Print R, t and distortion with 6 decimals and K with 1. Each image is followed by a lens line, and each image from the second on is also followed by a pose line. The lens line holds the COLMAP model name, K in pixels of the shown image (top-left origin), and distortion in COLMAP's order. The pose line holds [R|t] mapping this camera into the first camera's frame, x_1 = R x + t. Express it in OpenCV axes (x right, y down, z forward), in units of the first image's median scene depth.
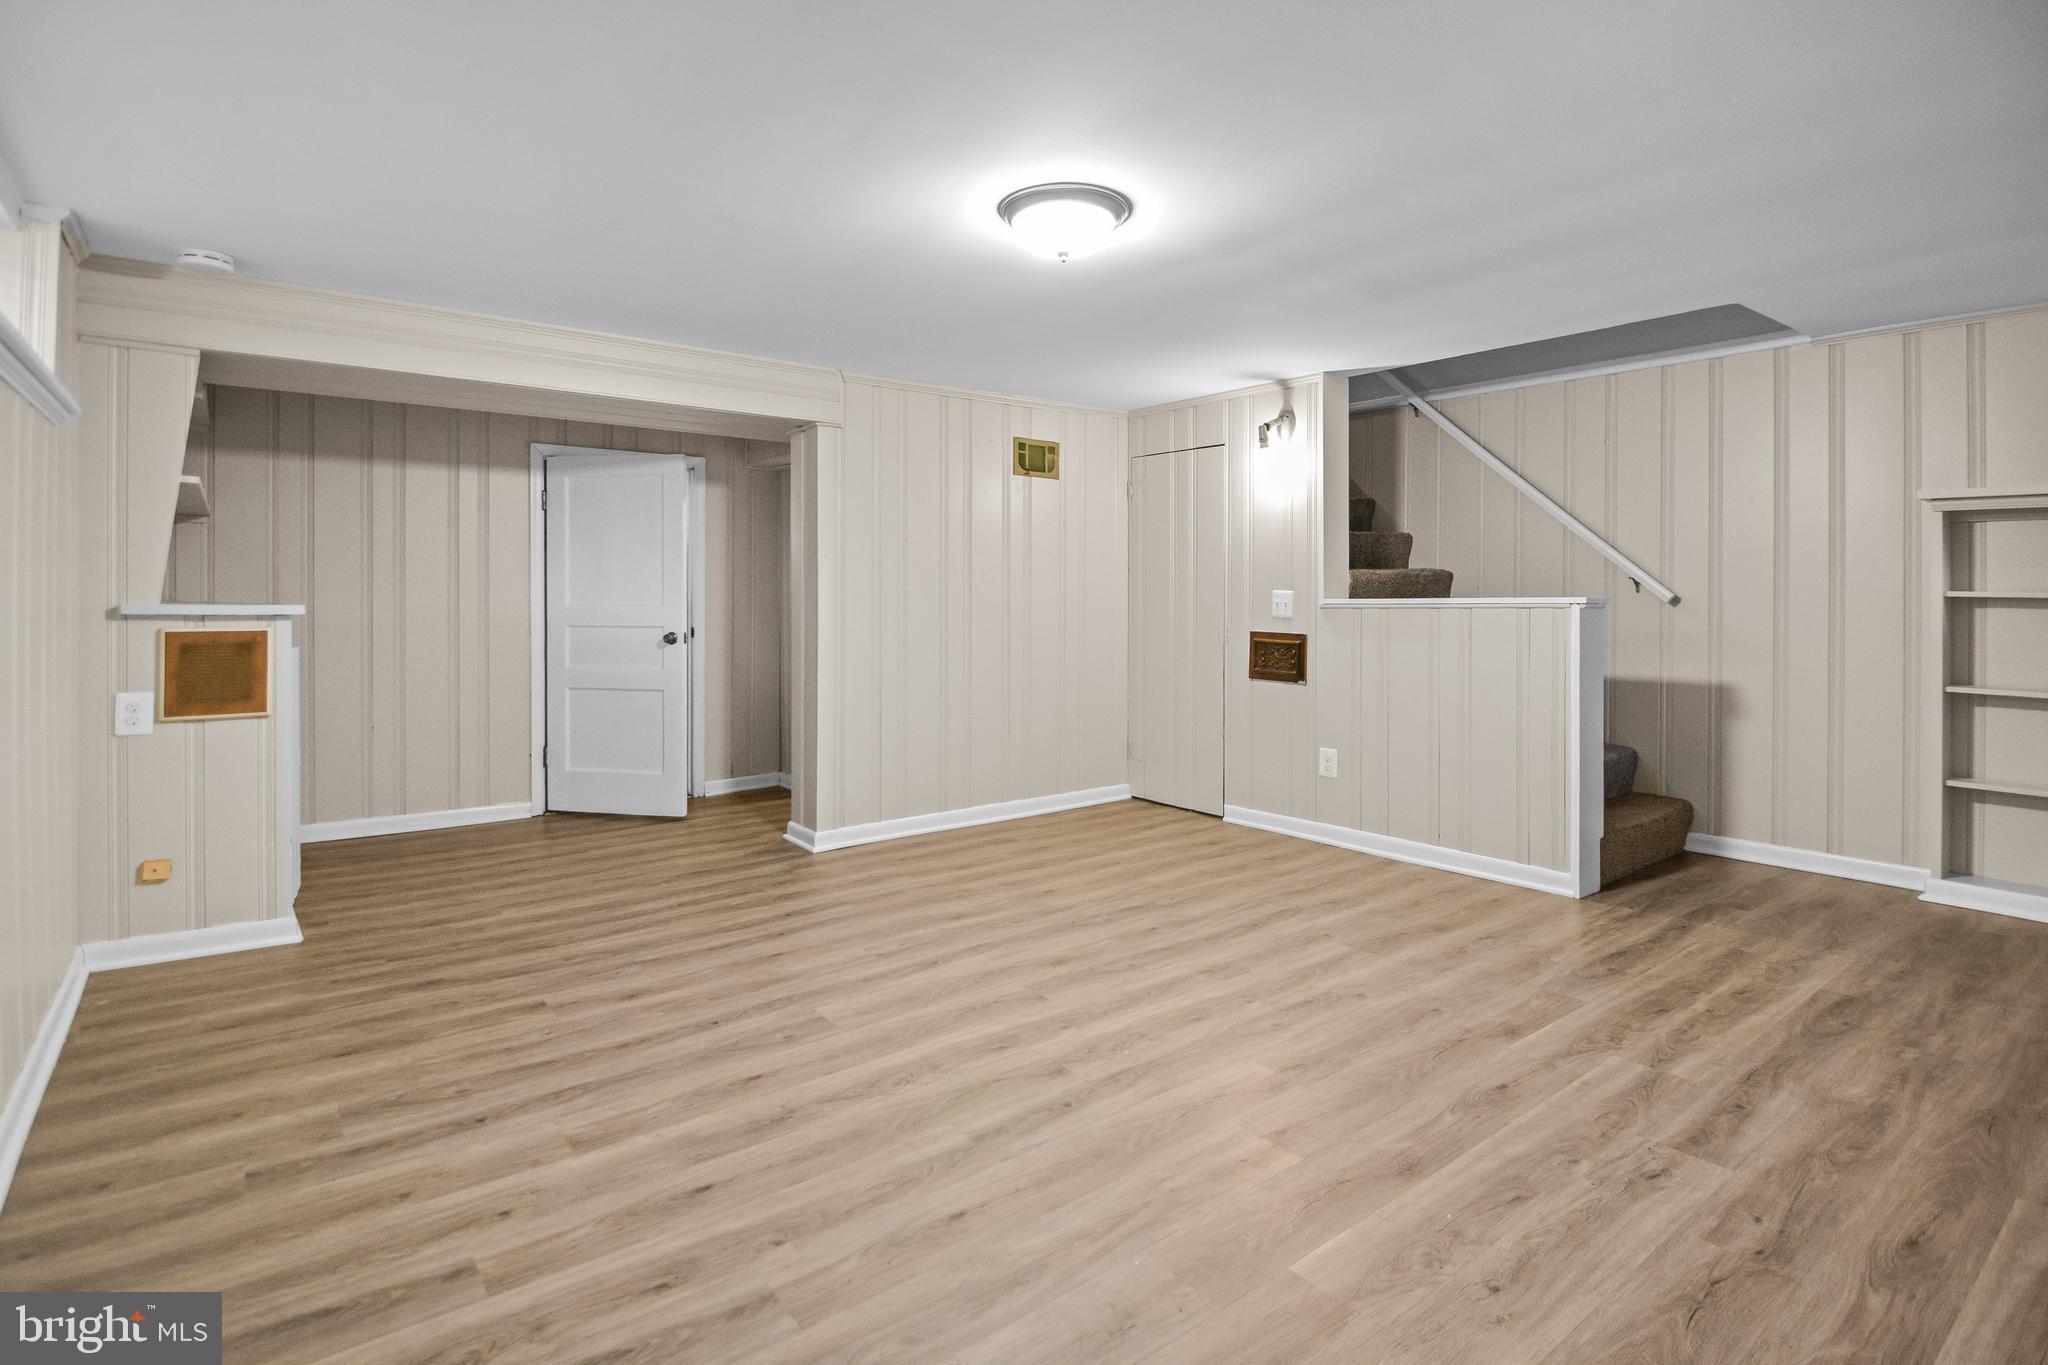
lens RADIAL K [[1038.5, 0, 1014.5], [0, 1038.5, 603.6], [0, 0, 1]] dist [-0.003776, -0.007010]
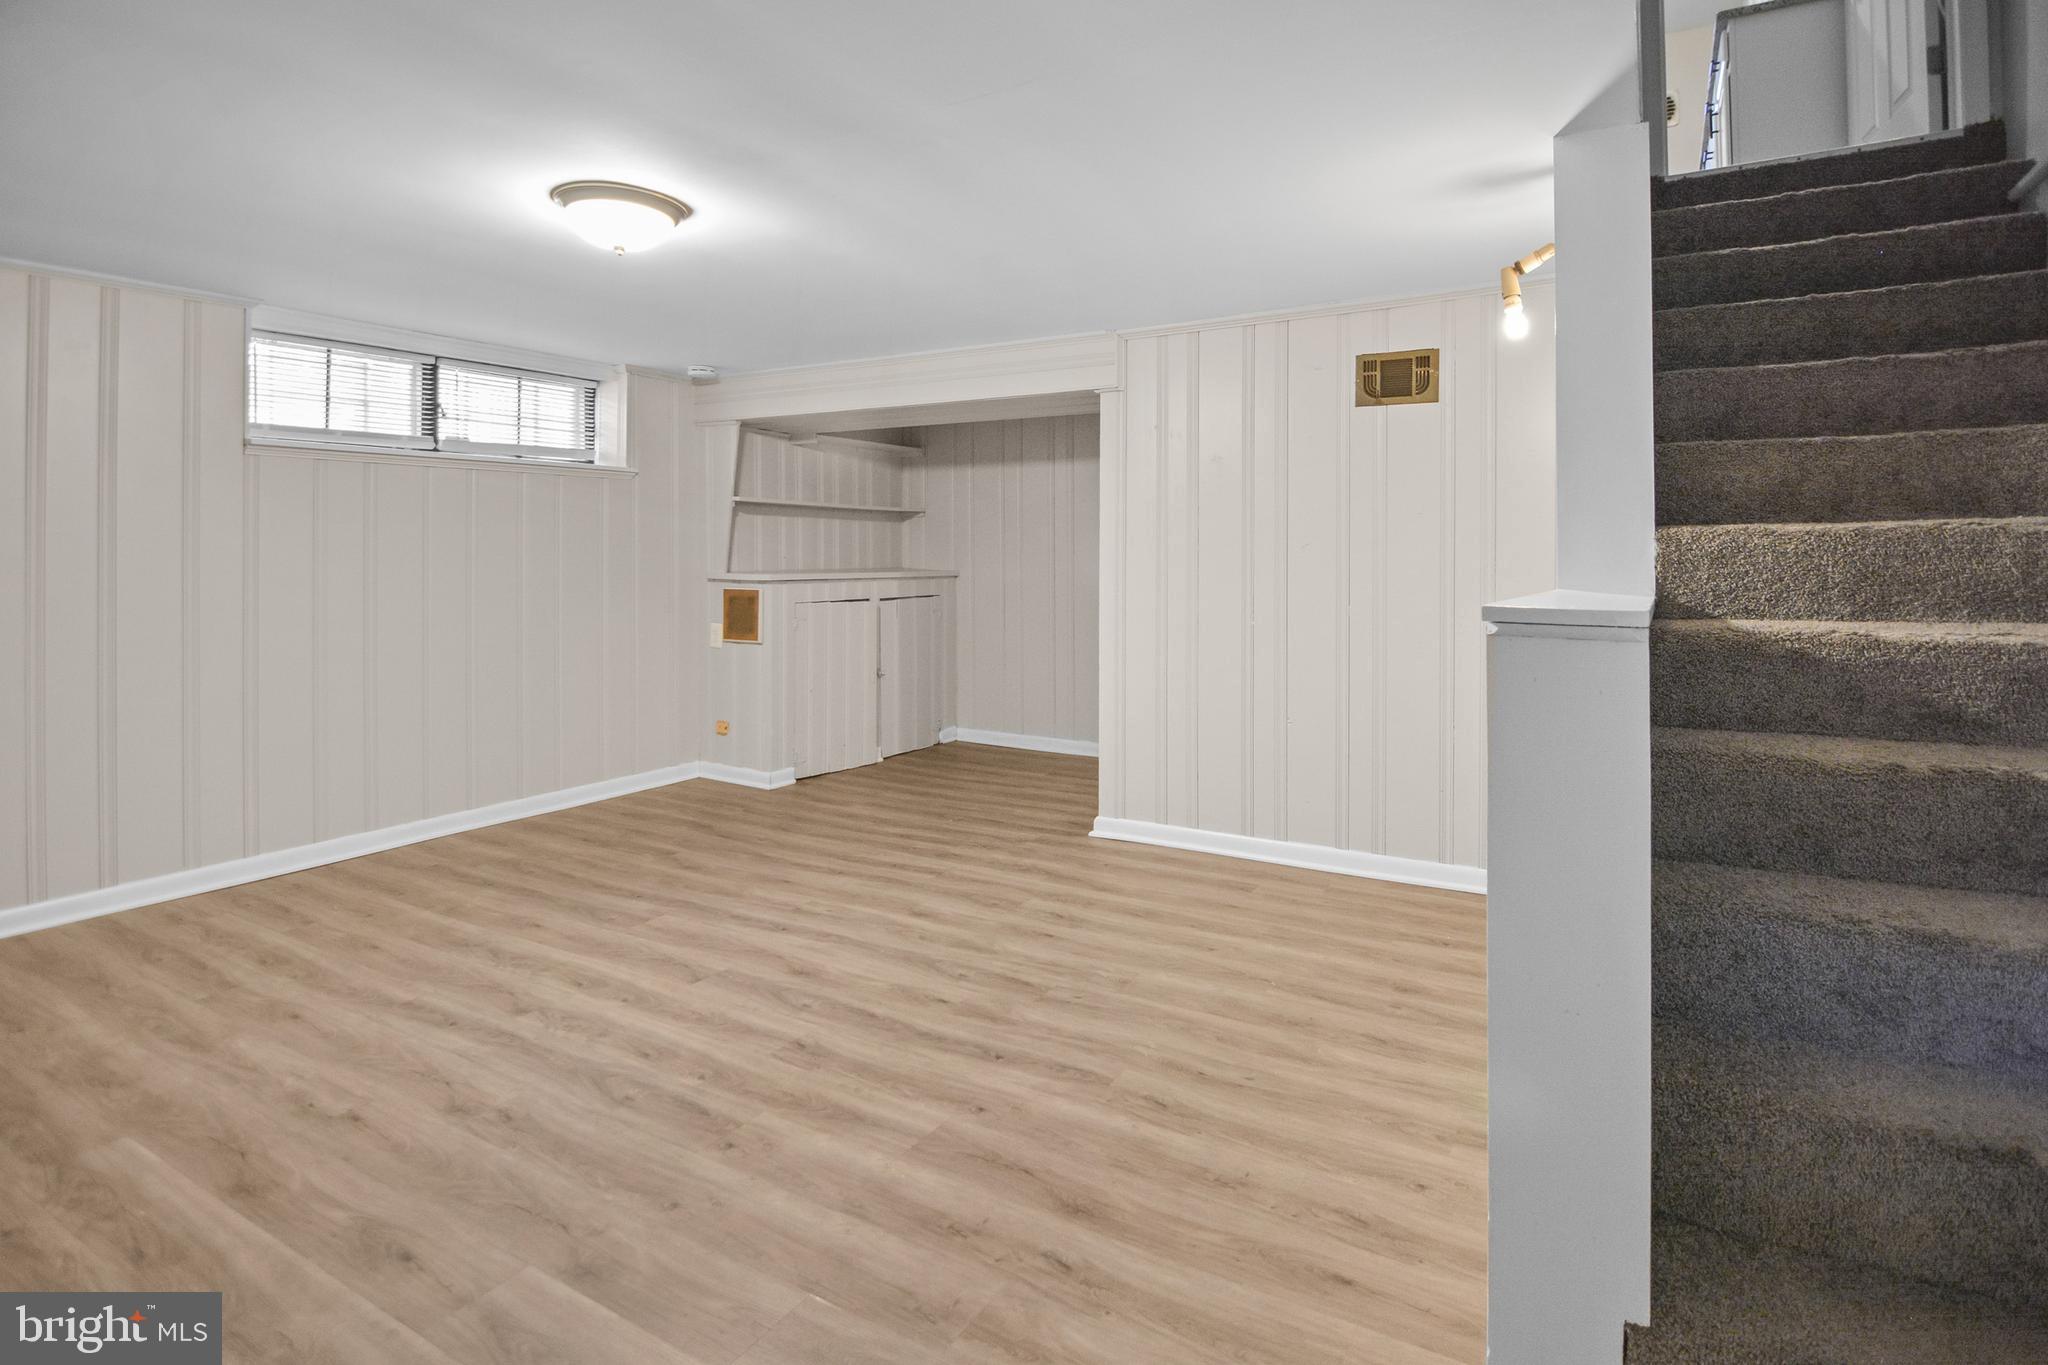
lens RADIAL K [[1050.4, 0, 1059.4], [0, 1050.4, 562.7], [0, 0, 1]] dist [-0.000513, -0.009832]
pose [[0.371760, 0.006163, -0.928308, 1.000587], [-0.004646, 0.999978, 0.004778, -0.027400], [0.928317, 0.002536, 0.371781, 0.865140]]
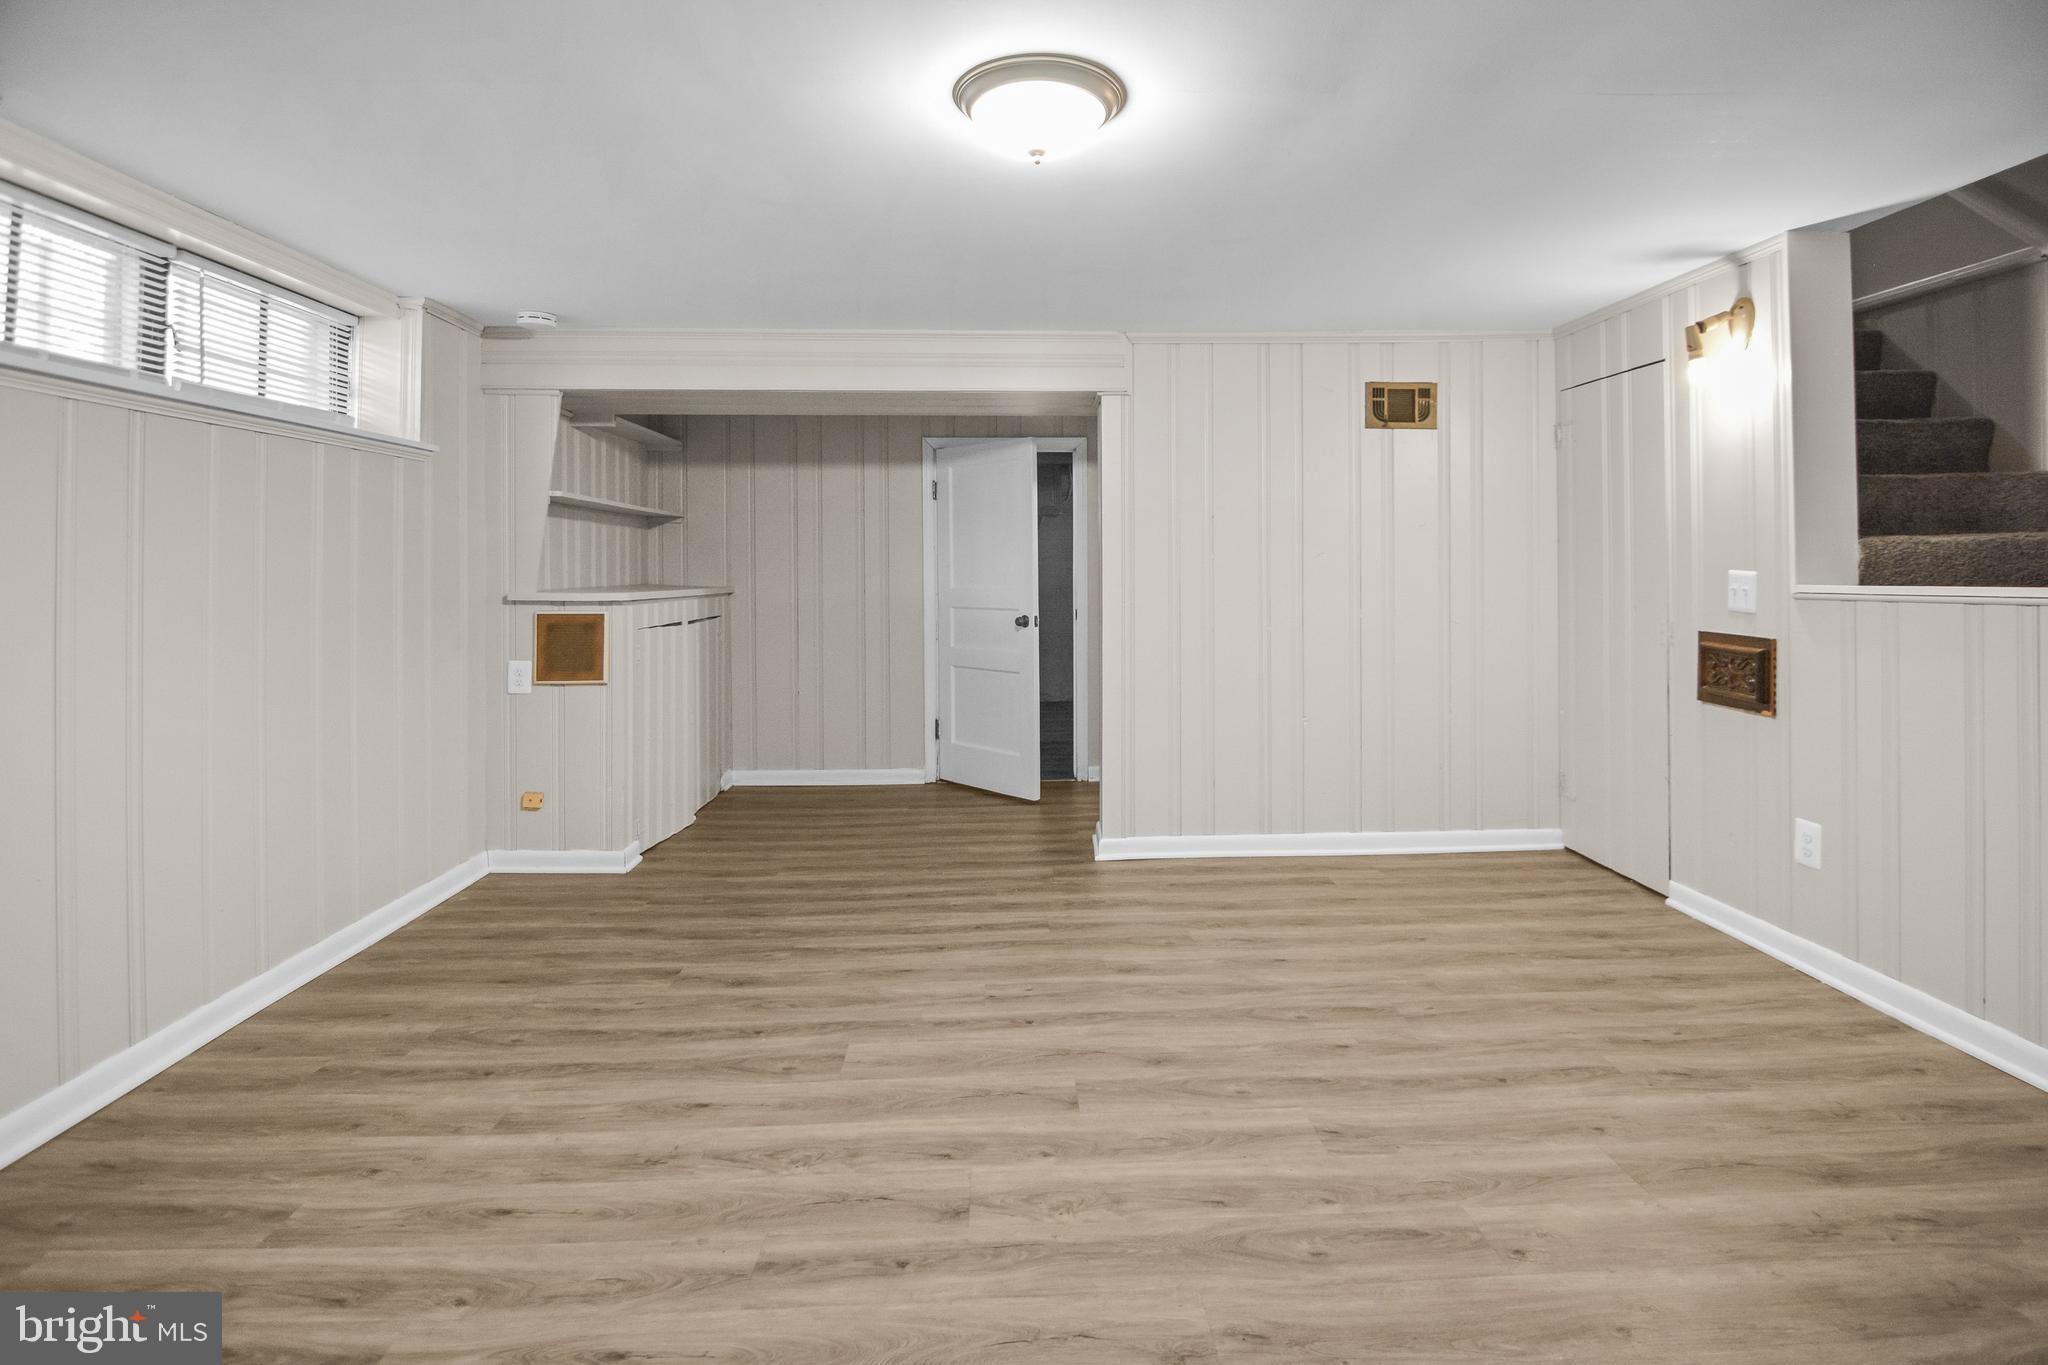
lens RADIAL K [[1034.6, 0, 1031.6], [0, 1034.6, 564.8], [0, 0, 1]] dist [-0.000829, -0.009352]
pose [[0.812977, -0.008773, -0.582229, 0.419152], [0.004177, 0.999949, -0.009234, -0.019194], [0.582280, 0.005075, 0.812972, 0.313636]]
